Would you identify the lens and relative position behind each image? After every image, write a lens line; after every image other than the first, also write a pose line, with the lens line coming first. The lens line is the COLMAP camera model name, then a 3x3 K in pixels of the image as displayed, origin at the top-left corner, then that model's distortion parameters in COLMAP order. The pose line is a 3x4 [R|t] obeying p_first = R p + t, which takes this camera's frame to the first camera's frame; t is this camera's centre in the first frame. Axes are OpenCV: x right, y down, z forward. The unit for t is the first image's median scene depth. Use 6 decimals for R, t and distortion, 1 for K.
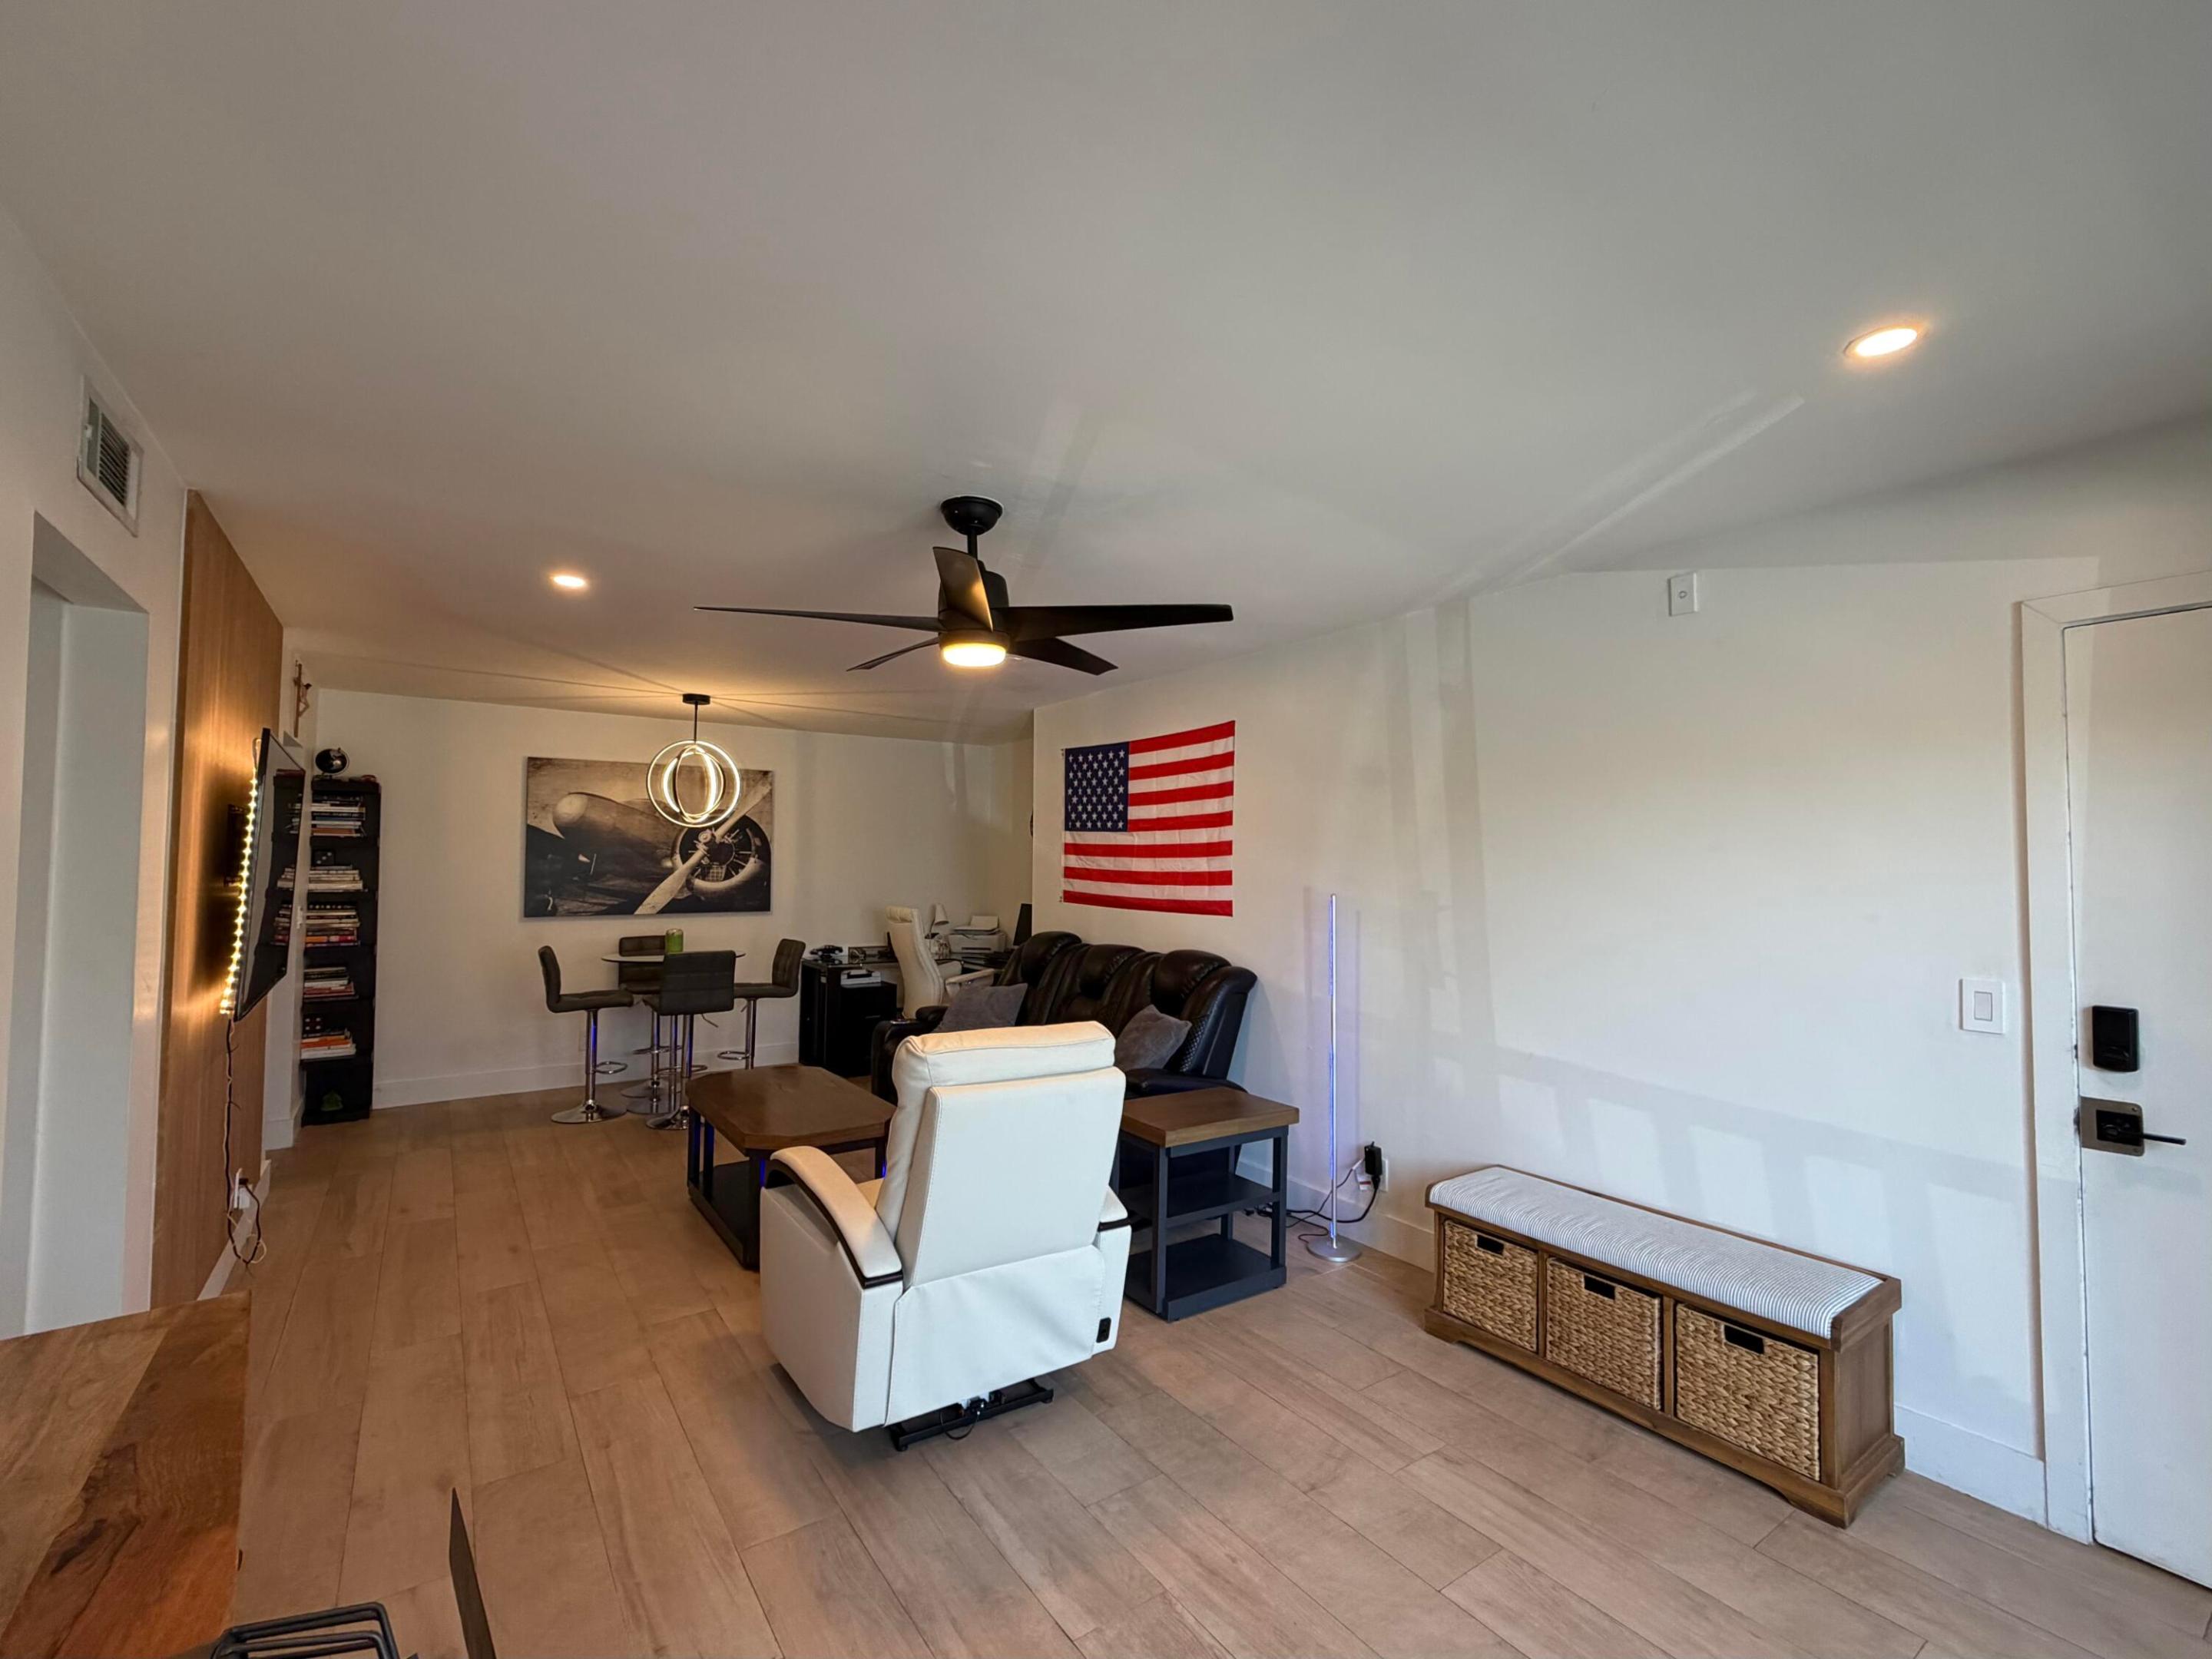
lens RADIAL K [[960.3, 0, 1106.0], [0, 960.3, 829.5], [0, 0, 1]] dist [-0.000915, 0.000111]
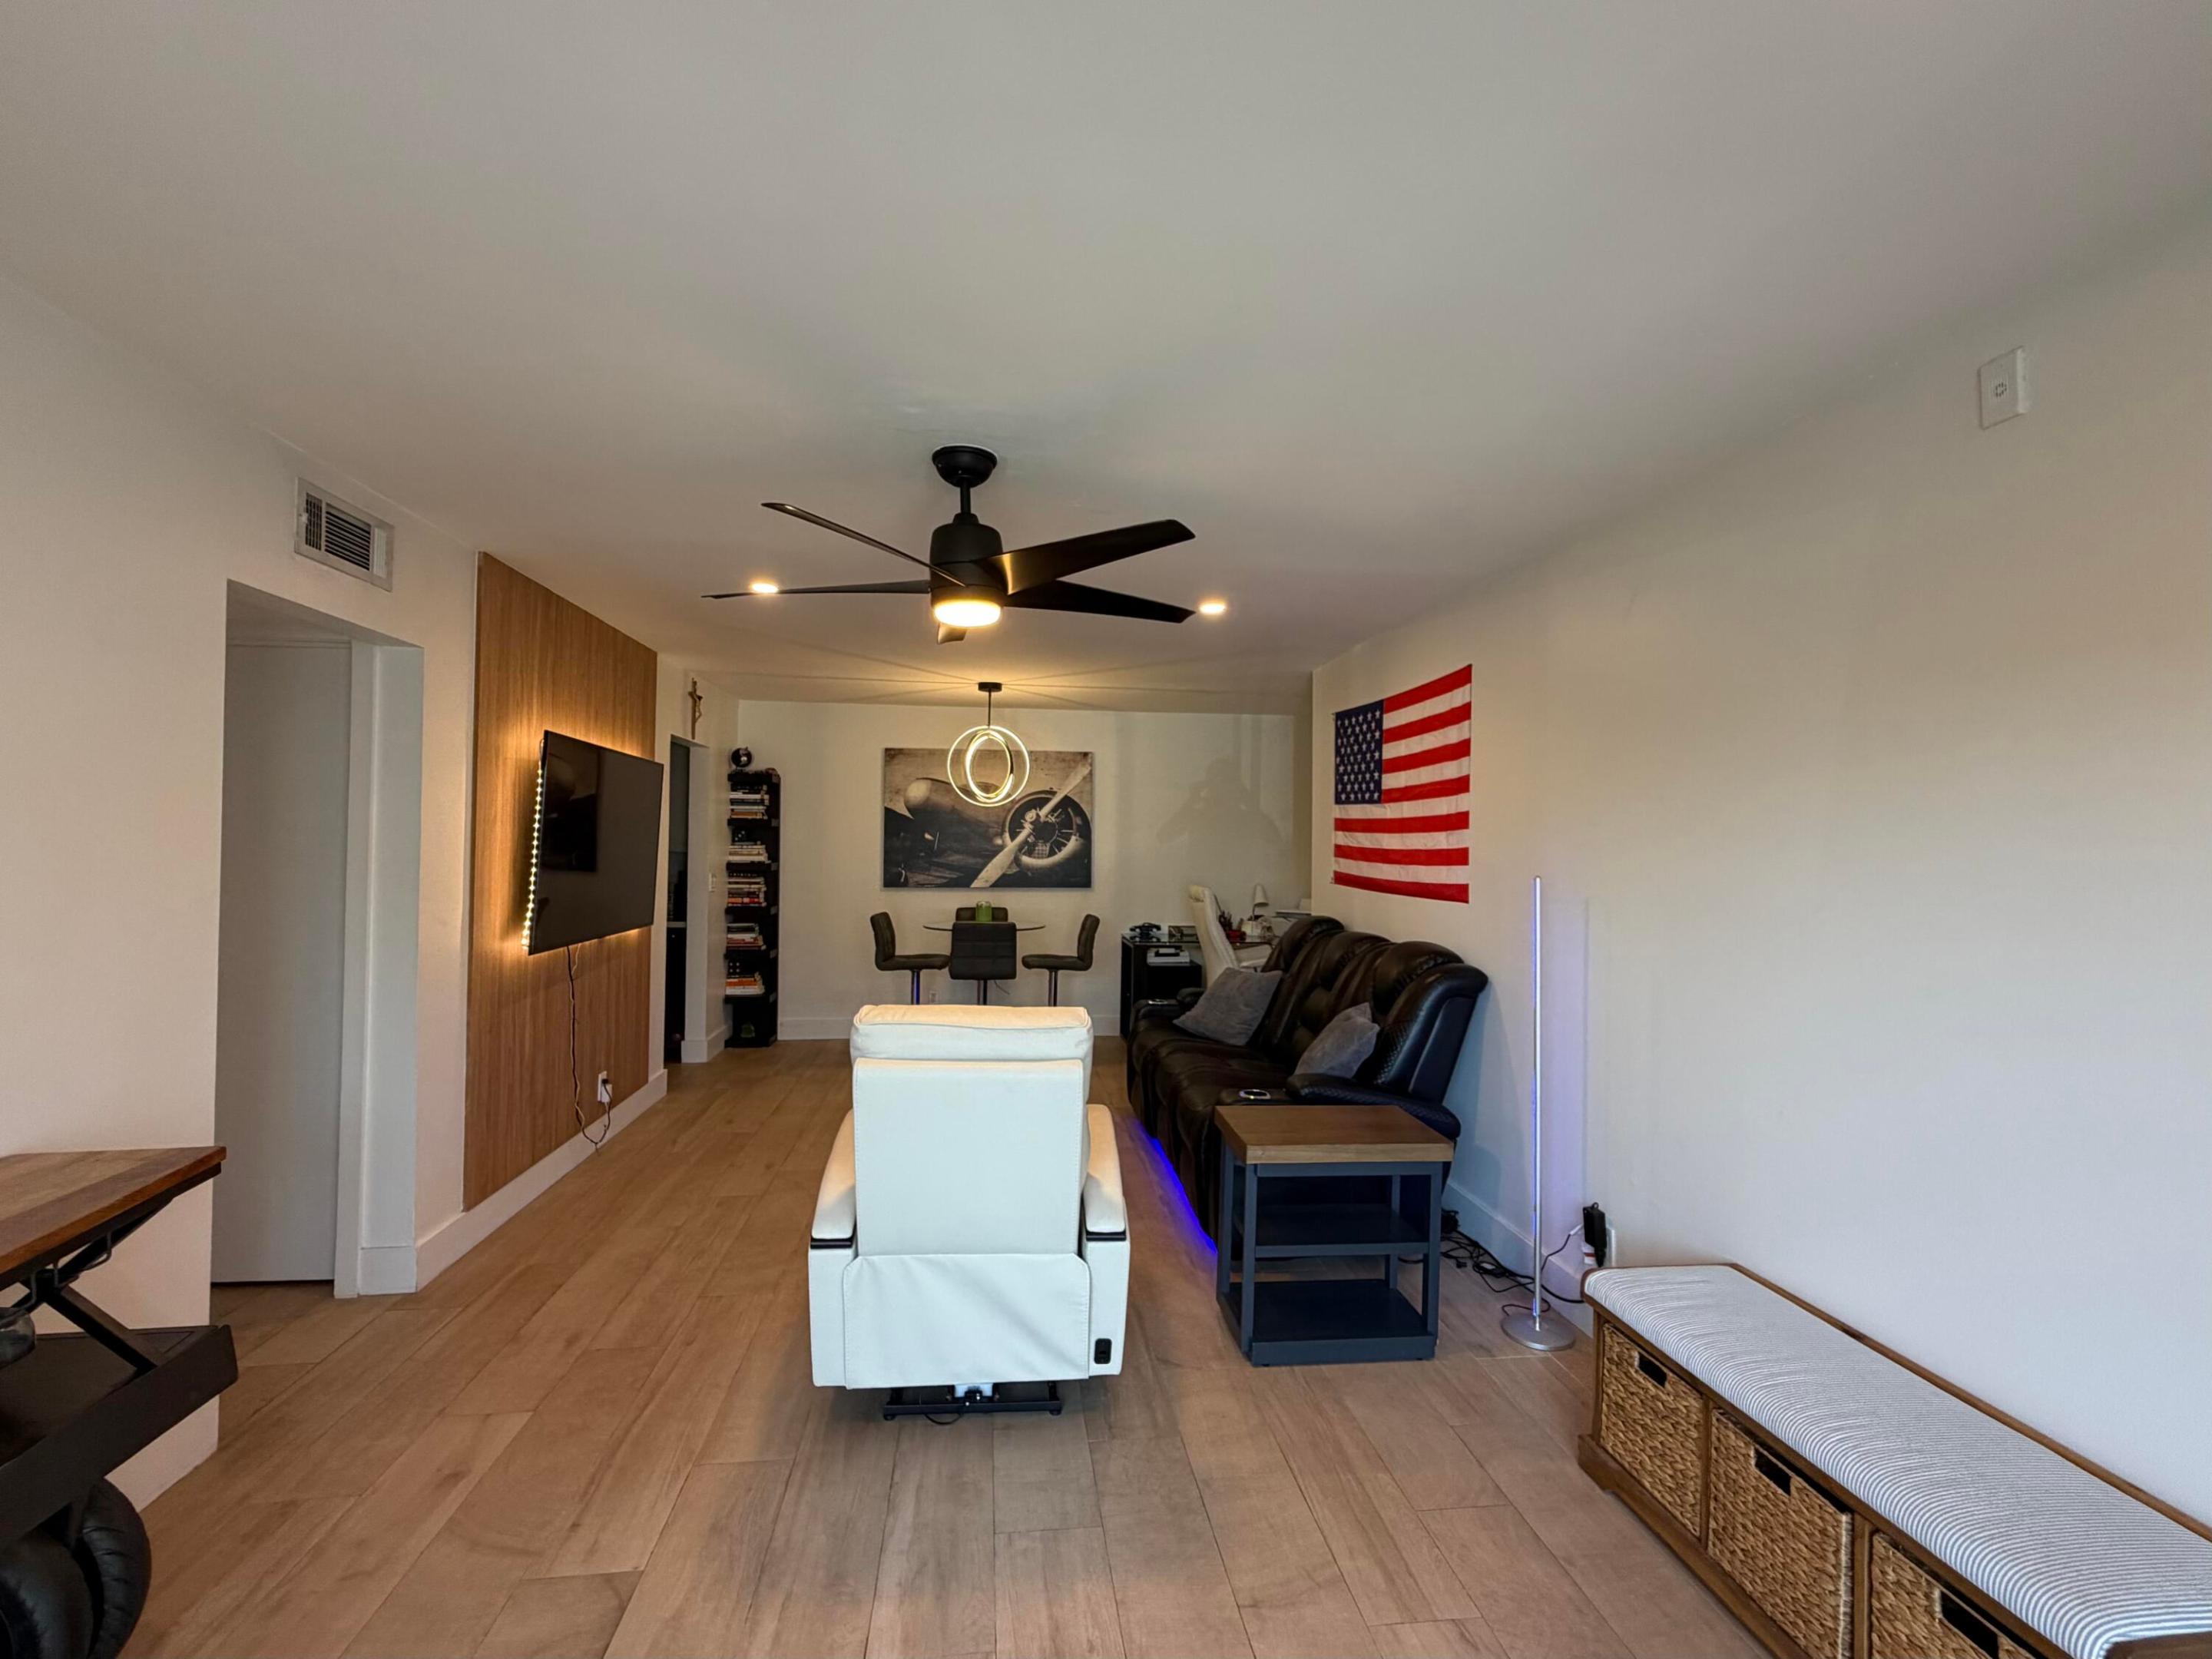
lens RADIAL K [[979.9, 0, 1106.0], [0, 979.9, 829.5], [0, 0, 1]] dist [0.000472, -0.000953]
pose [[0.883385, -0.004479, -0.468627, 0.222085], [0.012678, 0.999817, 0.014341, 0.010181], [0.468477, -0.018610, 0.883280, 0.102691]]
